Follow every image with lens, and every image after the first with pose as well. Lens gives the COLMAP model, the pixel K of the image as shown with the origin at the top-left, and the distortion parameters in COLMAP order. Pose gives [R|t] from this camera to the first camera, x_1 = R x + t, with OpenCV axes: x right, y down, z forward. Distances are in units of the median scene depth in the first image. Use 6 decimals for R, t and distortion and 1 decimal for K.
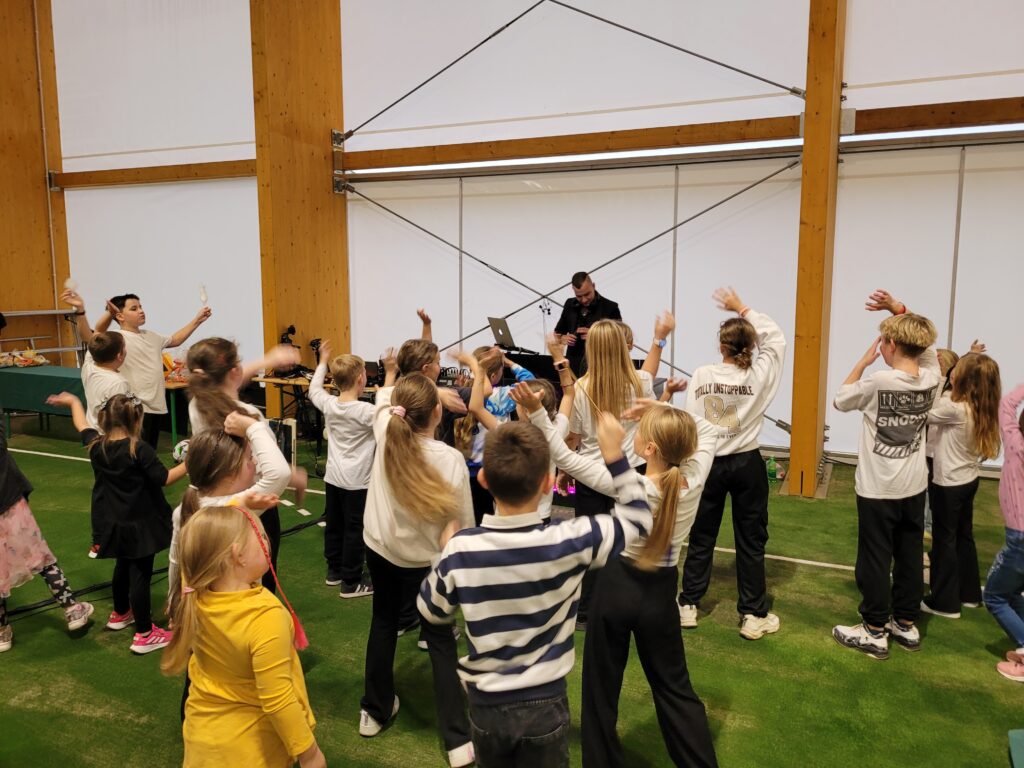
lens RADIAL K [[791.3, 0, 535.6], [0, 791.3, 382.9], [0, 0, 1]] dist [0.056836, -0.045152]
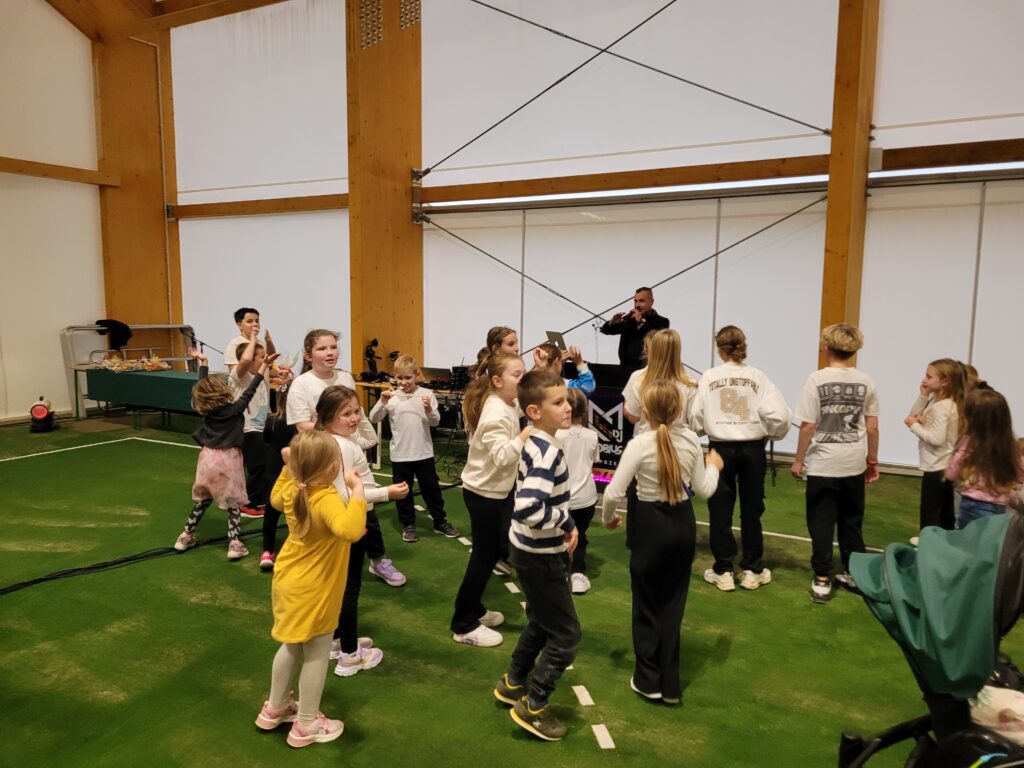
lens RADIAL K [[774.9, 0, 537.1], [0, 774.9, 398.9], [0, 0, 1]] dist [0.045350, -0.007624]
pose [[0.997463, 0.017726, -0.068948, 0.005146], [-0.018462, 0.999779, -0.010049, 0.022017], [0.068755, 0.011297, 0.997570, -0.101582]]
